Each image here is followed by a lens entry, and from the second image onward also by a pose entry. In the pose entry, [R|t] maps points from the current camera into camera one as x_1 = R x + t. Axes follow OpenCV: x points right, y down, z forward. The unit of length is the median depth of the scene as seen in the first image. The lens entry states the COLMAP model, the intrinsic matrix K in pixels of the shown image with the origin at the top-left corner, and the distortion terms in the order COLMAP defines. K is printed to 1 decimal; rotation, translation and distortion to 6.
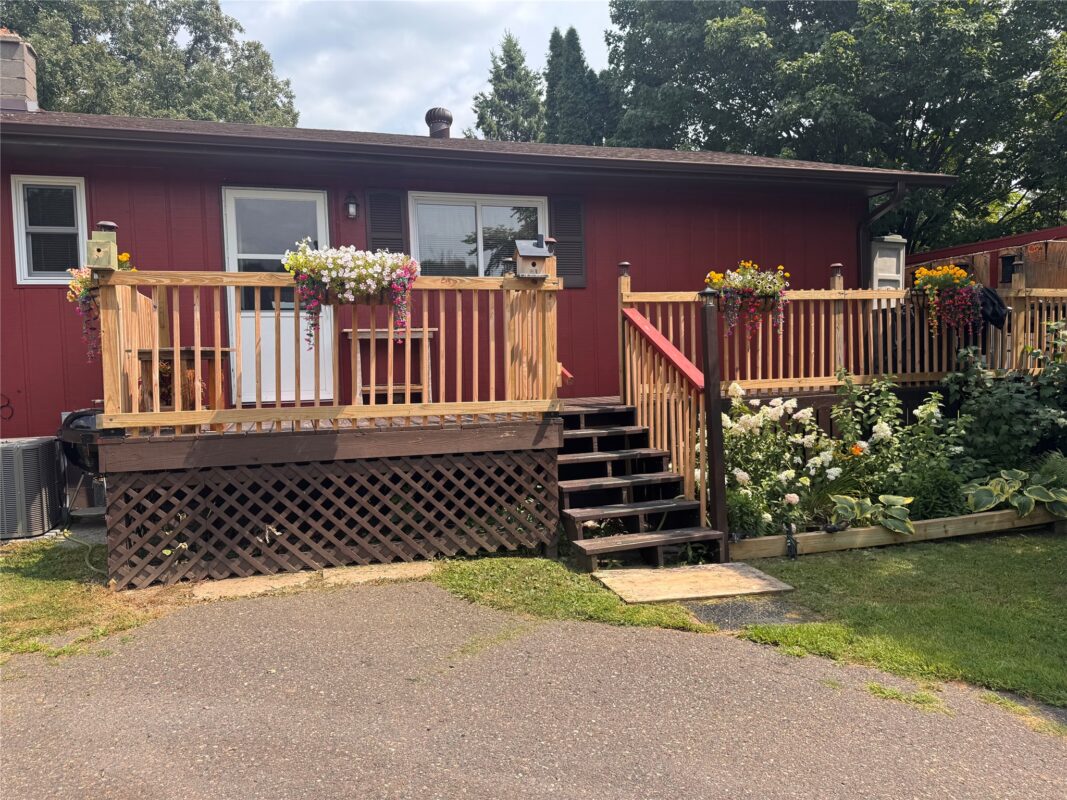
lens RADIAL K [[739.9, 0, 589.0], [0, 739.9, 385.7], [0, 0, 1]] dist [0.066163, -0.106046]
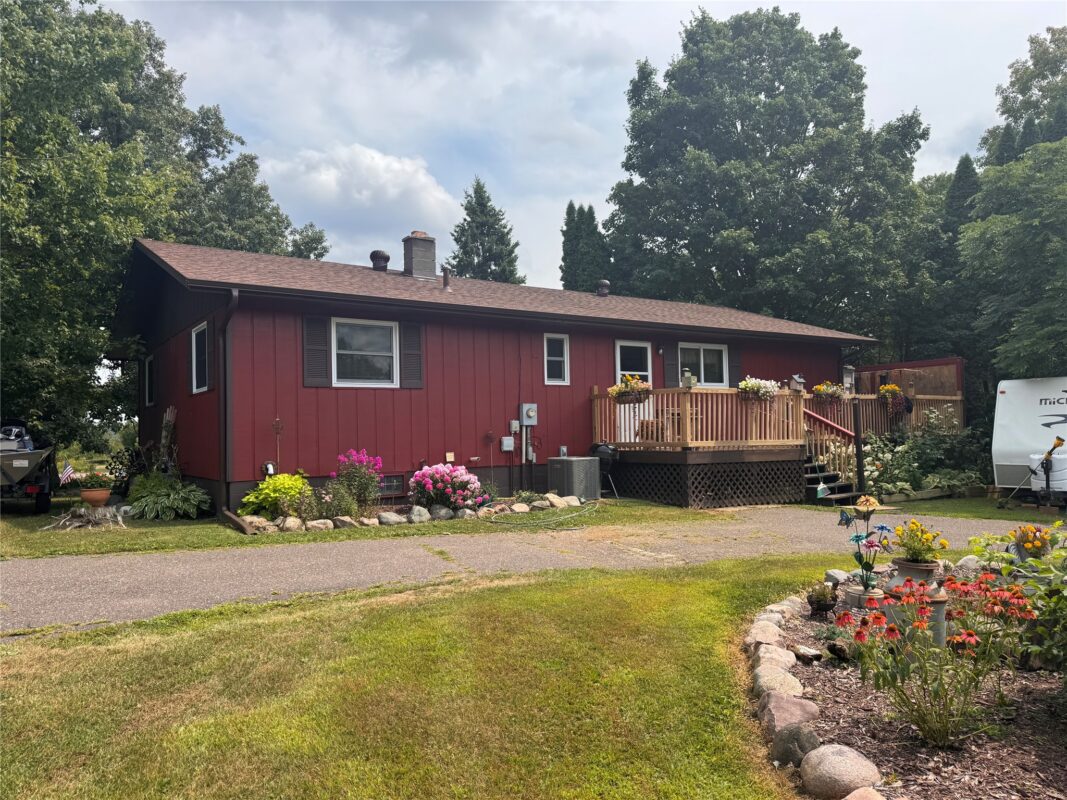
lens RADIAL K [[780.0, 0, 533.5], [0, 780.0, 400.0], [0, 0, 1]] dist [0.070708, -0.259221]
pose [[0.960737, 0.021572, 0.276621, -1.373140], [0.001221, 0.996635, -0.081964, 0.082982], [-0.277458, 0.079083, 0.957477, -1.058045]]
